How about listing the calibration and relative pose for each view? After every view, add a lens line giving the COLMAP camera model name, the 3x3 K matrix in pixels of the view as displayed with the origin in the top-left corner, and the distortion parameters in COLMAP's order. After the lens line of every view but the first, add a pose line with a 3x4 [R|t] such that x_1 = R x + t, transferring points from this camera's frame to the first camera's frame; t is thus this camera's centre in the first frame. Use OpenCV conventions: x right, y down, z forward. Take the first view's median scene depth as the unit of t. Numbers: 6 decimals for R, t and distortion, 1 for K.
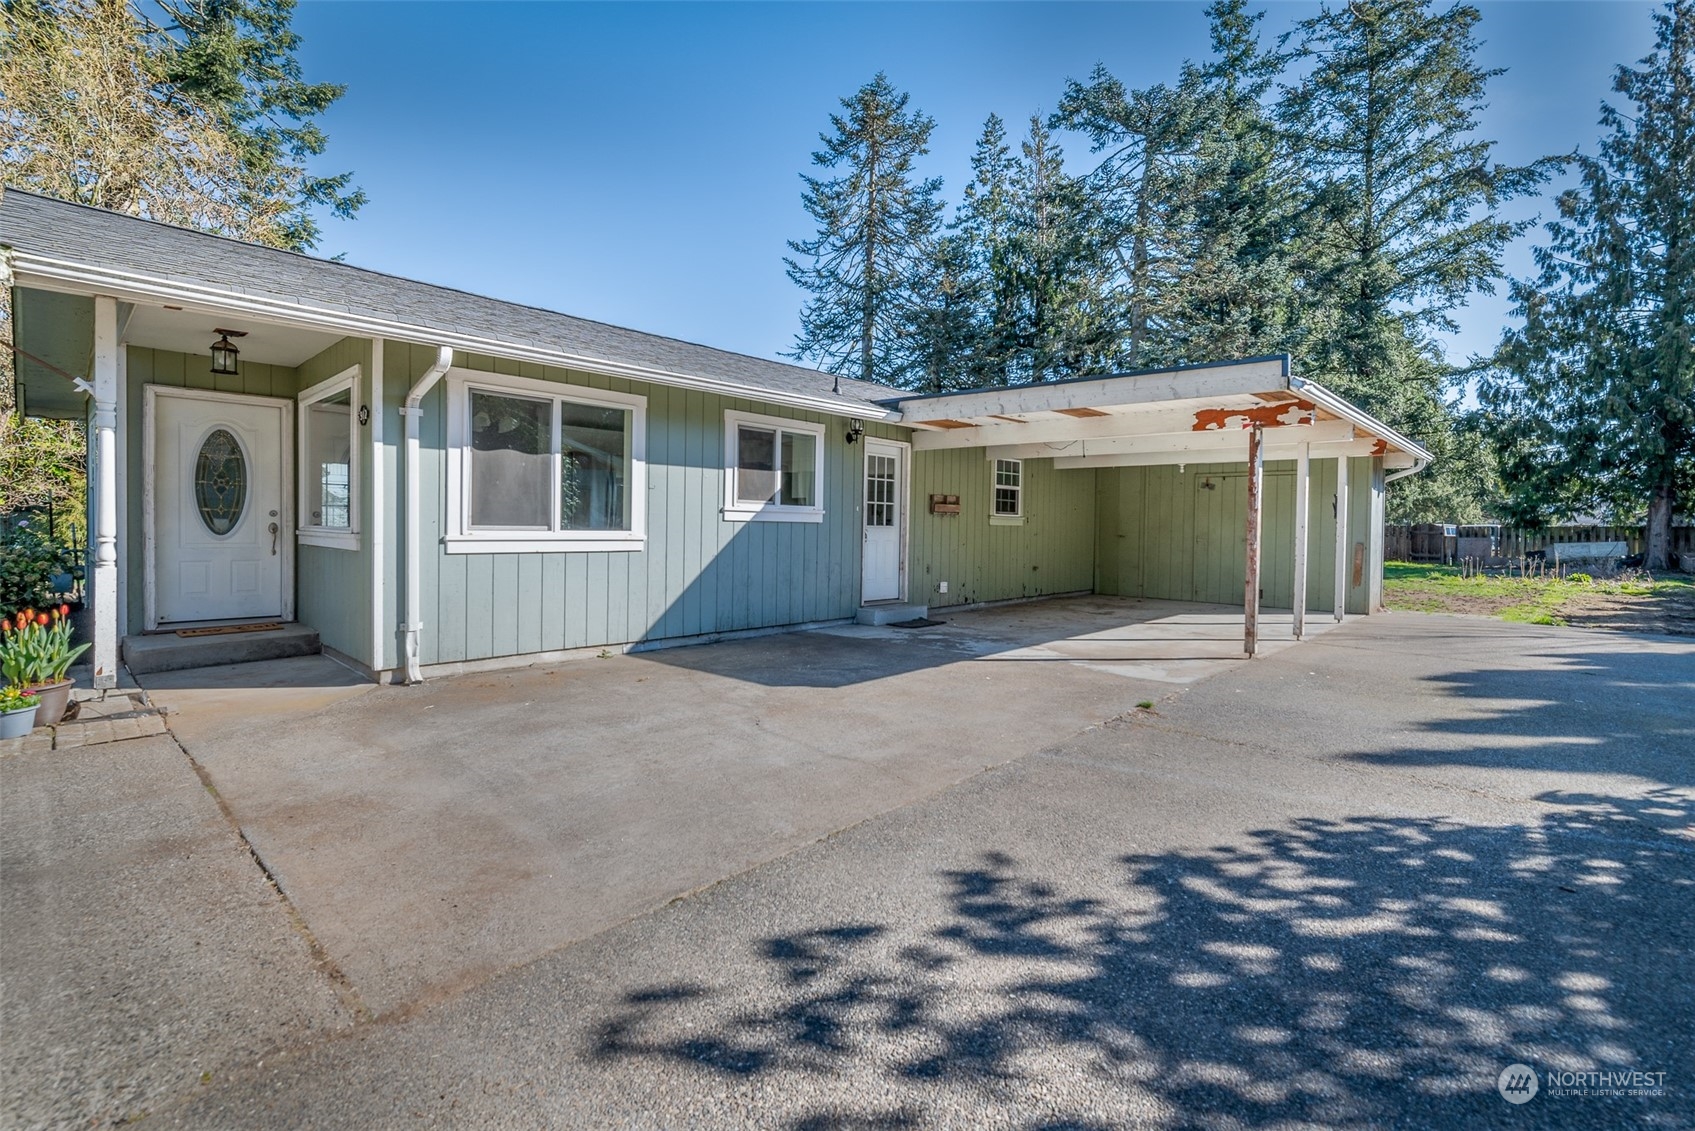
lens RADIAL K [[749.6, 0, 849.5], [0, 749.6, 556.2], [0, 0, 1]] dist [0.001419, 0.000627]
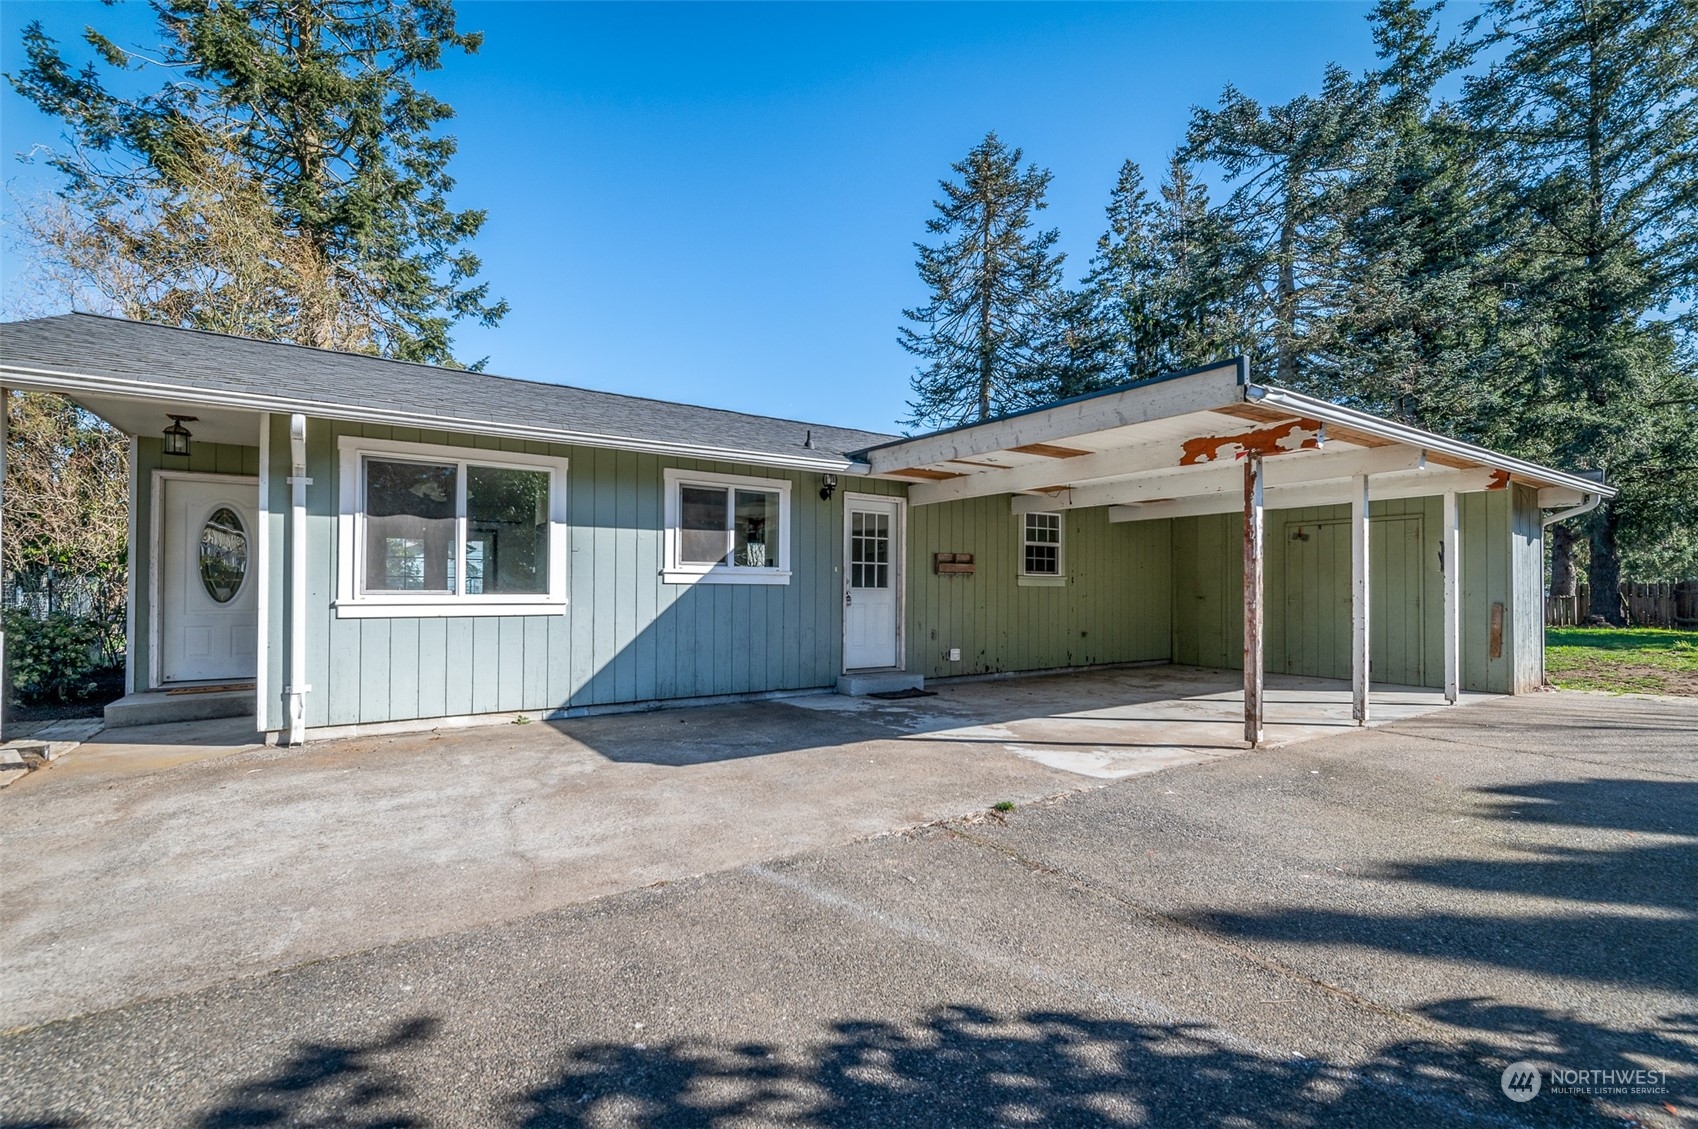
lens RADIAL K [[733.5, 0, 847.3], [0, 733.5, 598.6], [0, 0, 1]] dist [0.002469, -0.000518]
pose [[0.974109, -0.009689, -0.225871, 0.194485], [0.002238, 0.999446, -0.033218, 0.002635], [0.226068, 0.031852, 0.973591, 0.097459]]
